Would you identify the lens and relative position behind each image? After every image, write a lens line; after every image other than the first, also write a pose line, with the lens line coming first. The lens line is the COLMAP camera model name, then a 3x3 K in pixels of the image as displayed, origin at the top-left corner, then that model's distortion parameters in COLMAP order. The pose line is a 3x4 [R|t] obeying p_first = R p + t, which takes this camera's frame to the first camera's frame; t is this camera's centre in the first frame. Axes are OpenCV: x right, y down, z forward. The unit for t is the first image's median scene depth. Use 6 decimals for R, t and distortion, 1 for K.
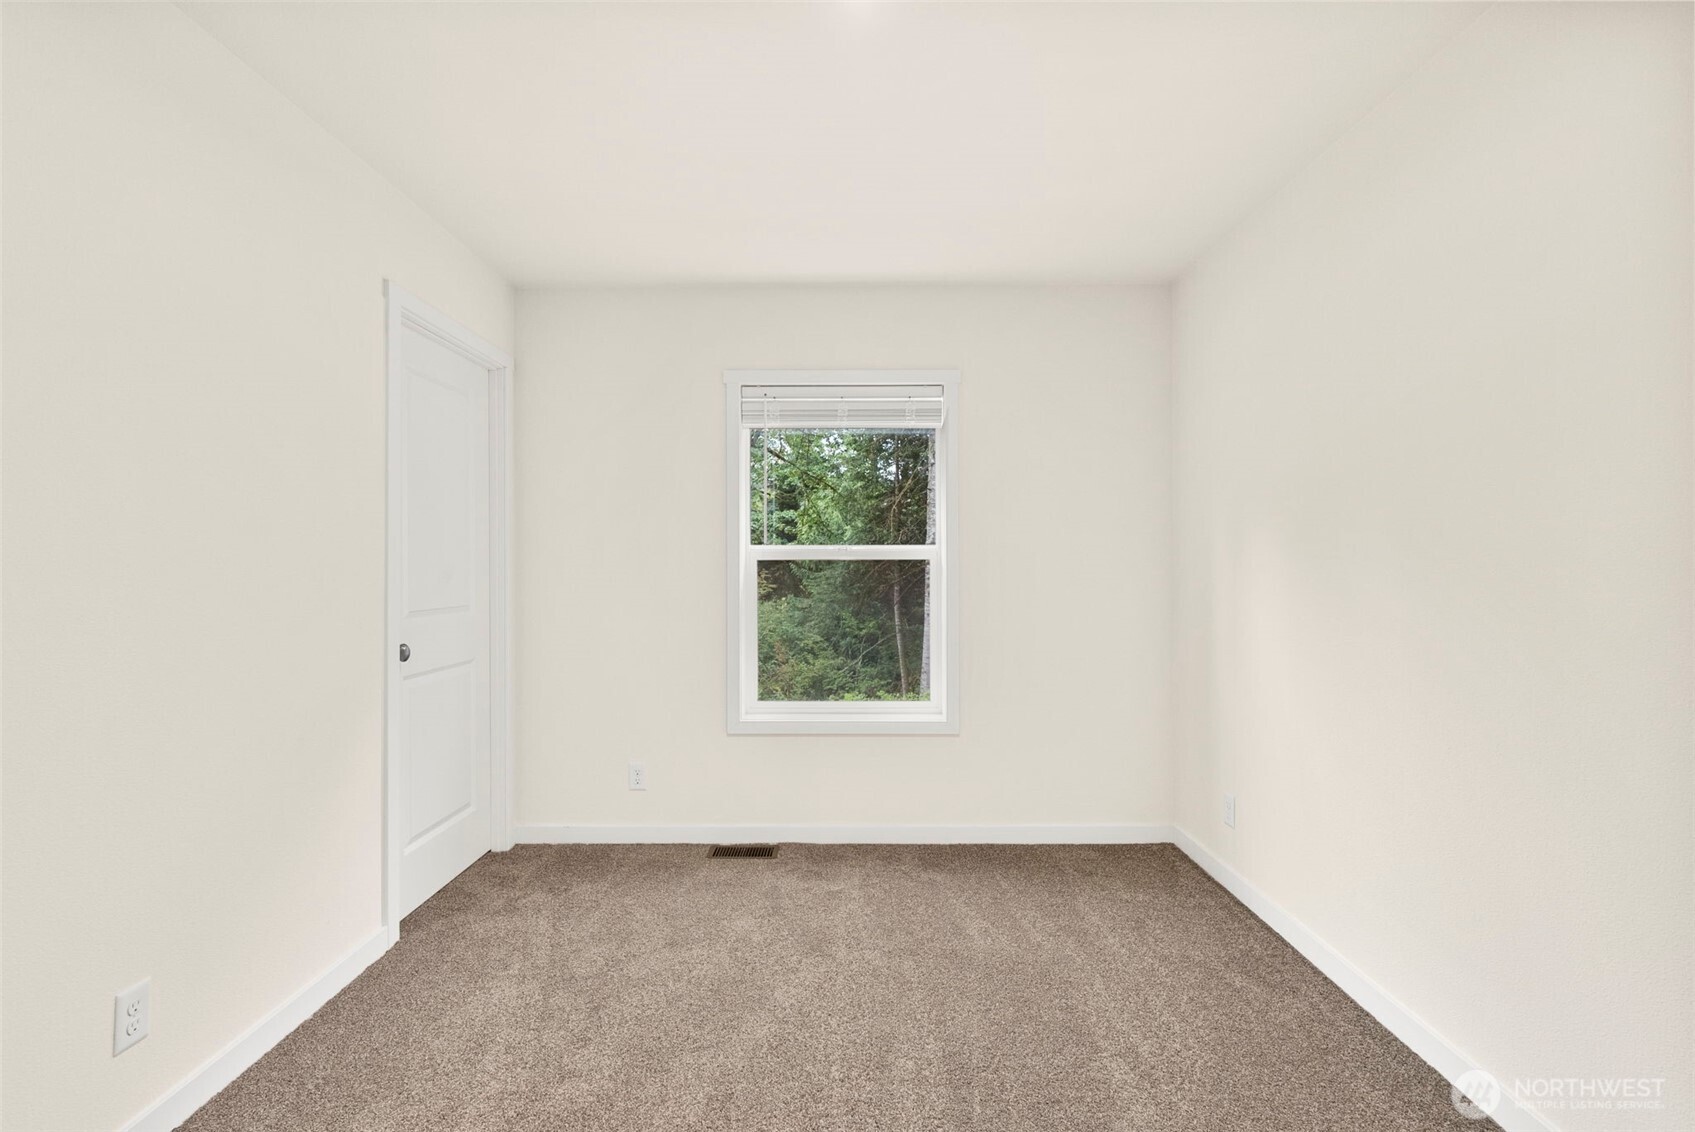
lens RADIAL K [[781.4, 0, 846.5], [0, 781.4, 540.0], [0, 0, 1]] dist [0.001506, 0.000404]
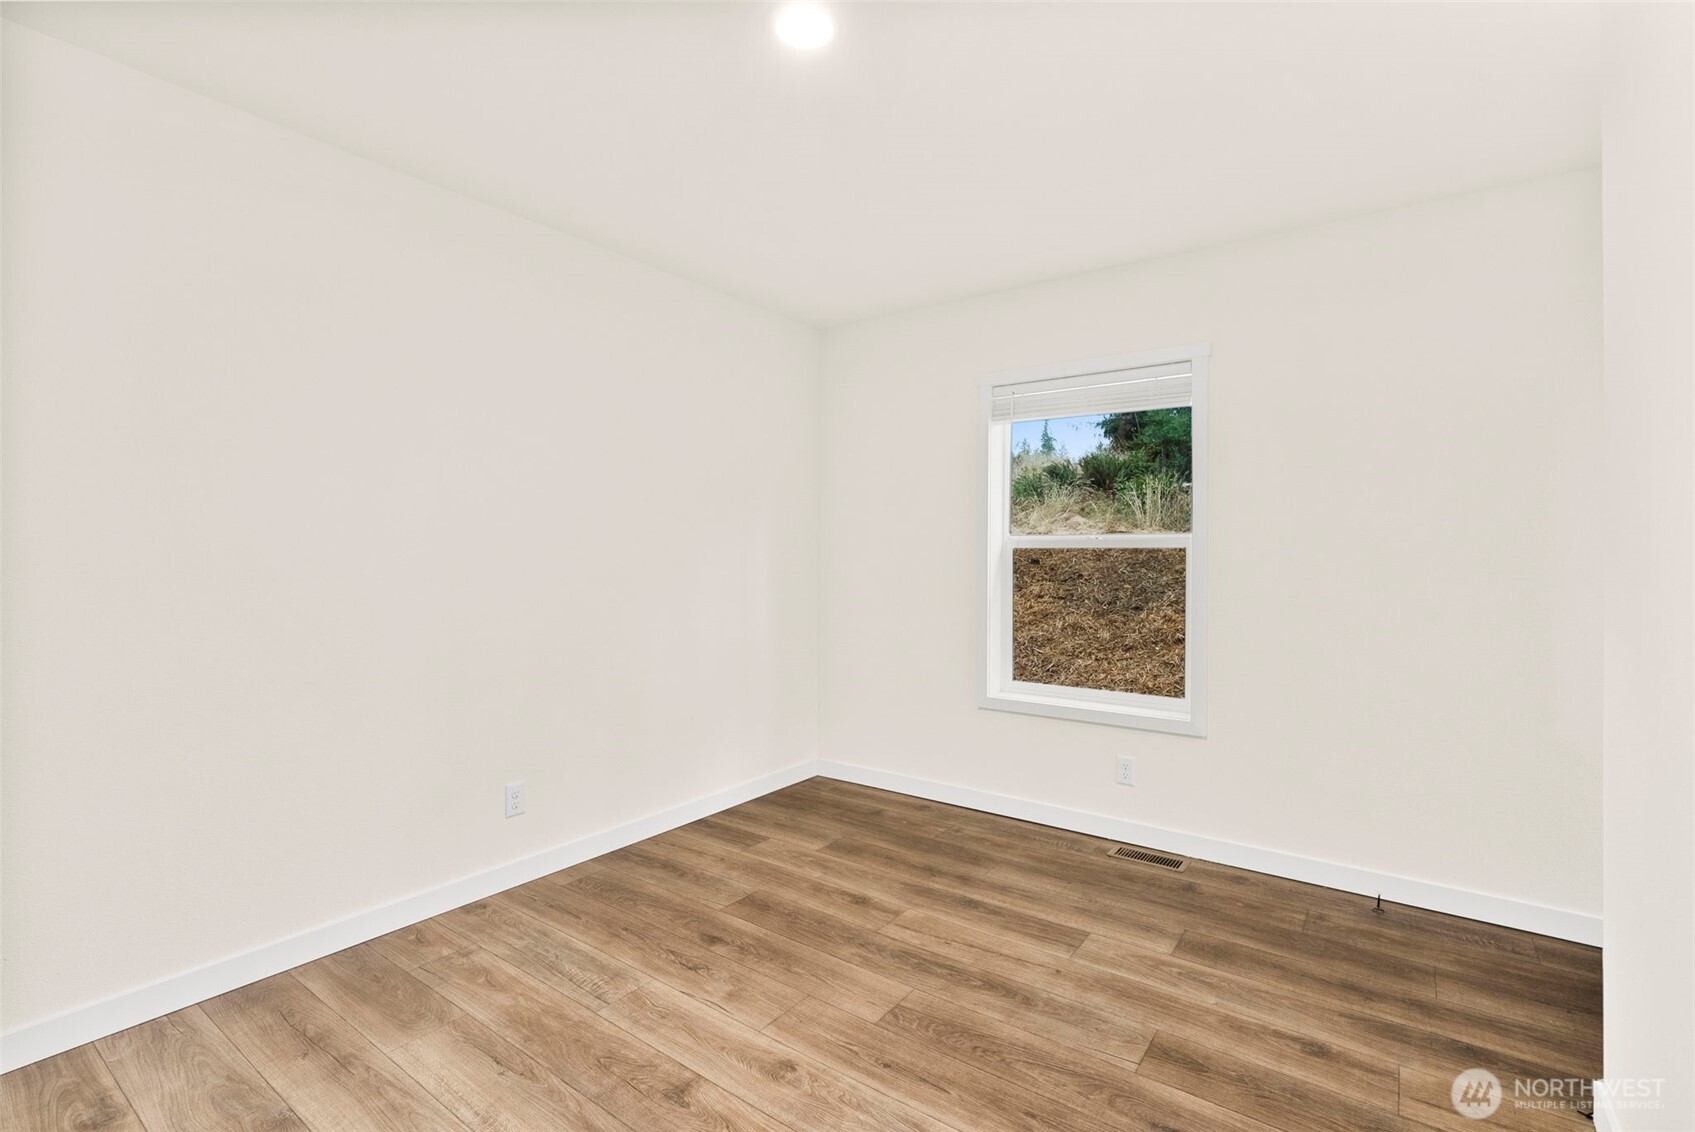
lens RADIAL K [[781.4, 0, 846.5], [0, 781.4, 540.0], [0, 0, 1]] dist [0.001506, 0.000404]
pose [[0.811749, 0.001937, -0.584003, 0.331052], [0.005201, 0.999931, 0.010545, 0.003279], [0.583983, -0.011598, 0.811683, 0.004970]]
